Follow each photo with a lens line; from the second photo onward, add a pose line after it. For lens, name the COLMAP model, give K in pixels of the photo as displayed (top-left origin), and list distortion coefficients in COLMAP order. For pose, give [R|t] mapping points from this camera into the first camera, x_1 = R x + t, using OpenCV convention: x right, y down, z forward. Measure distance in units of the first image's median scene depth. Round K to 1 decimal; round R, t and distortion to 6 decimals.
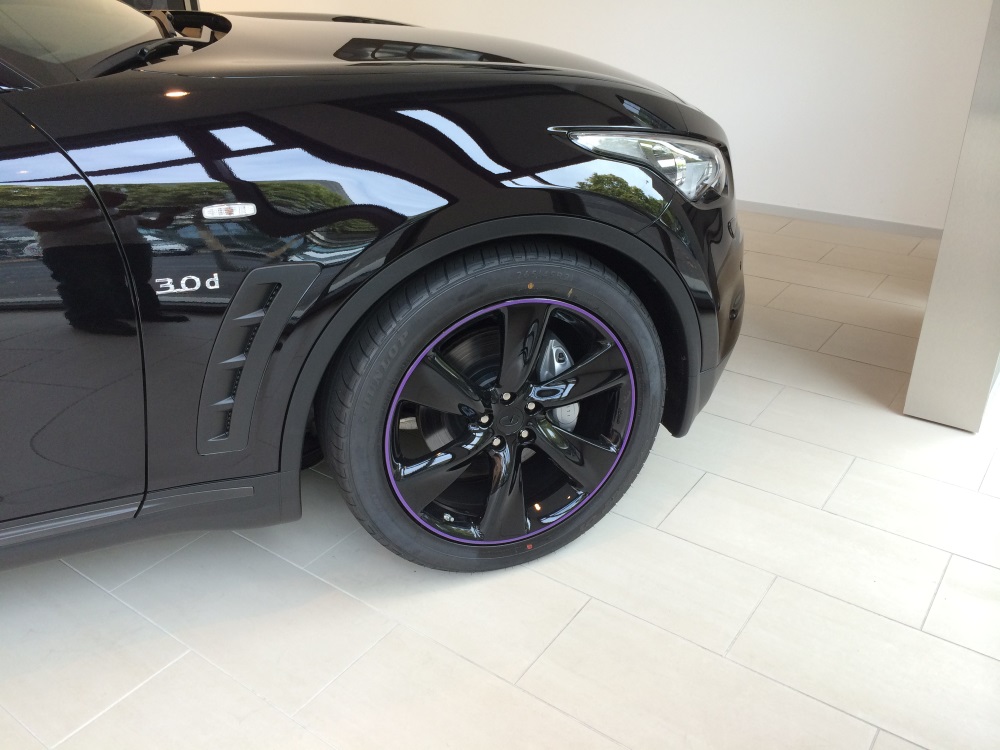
lens RADIAL K [[866.3, 0, 500.0], [0, 866.3, 375.0], [0, 0, 1]] dist [0.089856, -0.120112]
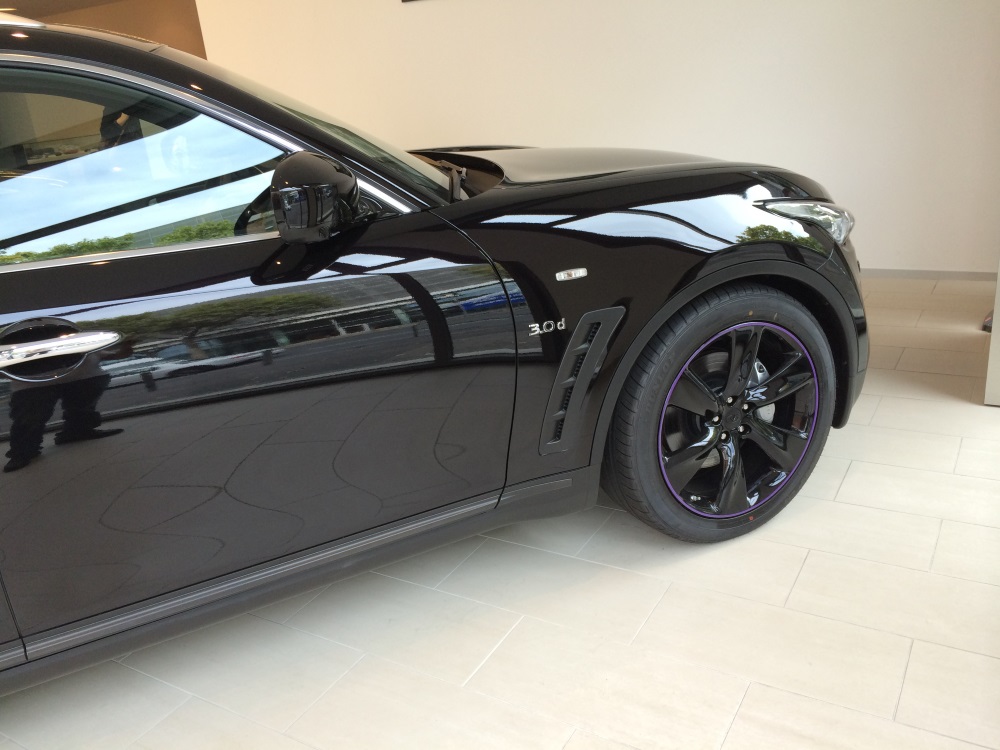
lens RADIAL K [[866.3, 0, 500.0], [0, 866.3, 375.0], [0, 0, 1]] dist [0.089856, -0.120112]
pose [[0.993164, -0.102656, 0.055556, -0.413726], [0.108687, 0.986874, -0.119445, 0.108133], [-0.042565, 0.124667, 0.991285, -0.319140]]
